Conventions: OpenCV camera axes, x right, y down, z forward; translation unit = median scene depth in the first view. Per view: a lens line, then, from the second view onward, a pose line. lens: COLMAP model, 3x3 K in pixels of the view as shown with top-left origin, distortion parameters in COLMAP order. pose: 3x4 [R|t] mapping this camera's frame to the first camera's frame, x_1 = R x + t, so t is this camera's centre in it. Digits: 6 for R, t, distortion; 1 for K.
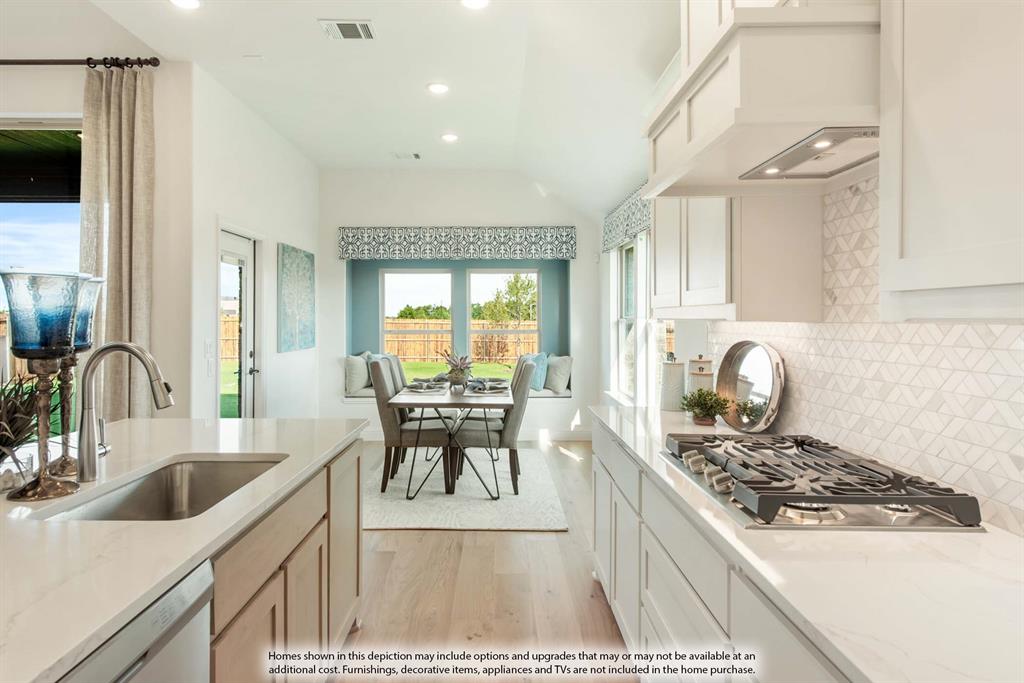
lens RADIAL K [[615.3, 0, 498.0], [0, 615.3, 322.1], [0, 0, 1]] dist [0.012138, 0.001773]
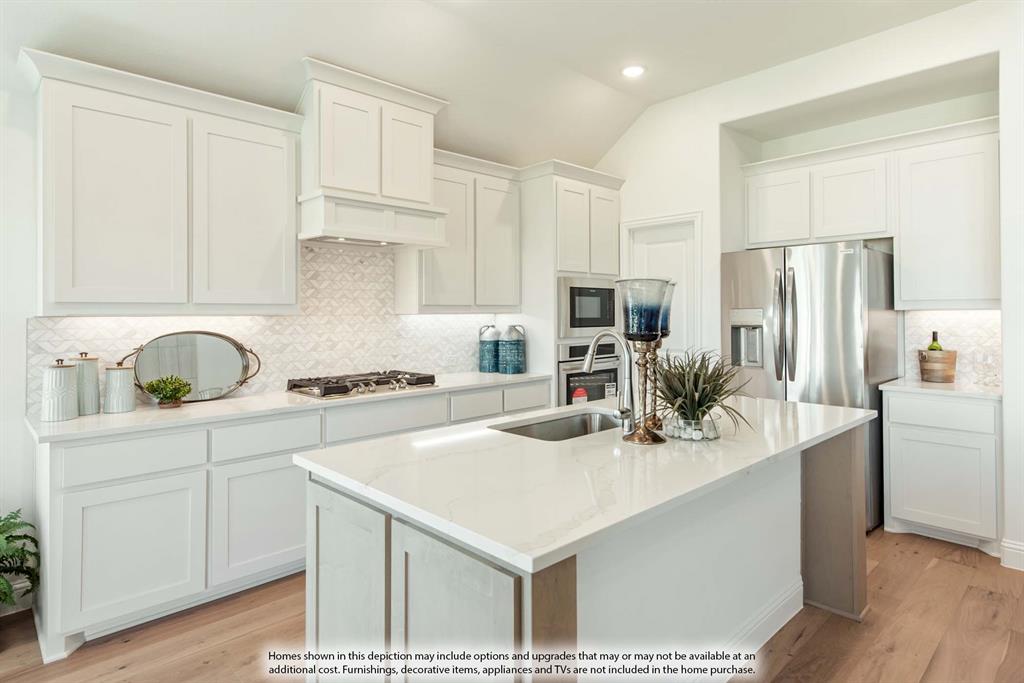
lens RADIAL K [[567.3, 0, 528.7], [0, 567.3, 308.9], [0, 0, 1]] dist [0.014000, -0.000385]
pose [[-0.710336, 0.006747, 0.703831, -0.474787], [0.007362, 0.999971, -0.002156, -0.004335], [-0.703824, 0.003650, -0.710365, 0.697273]]
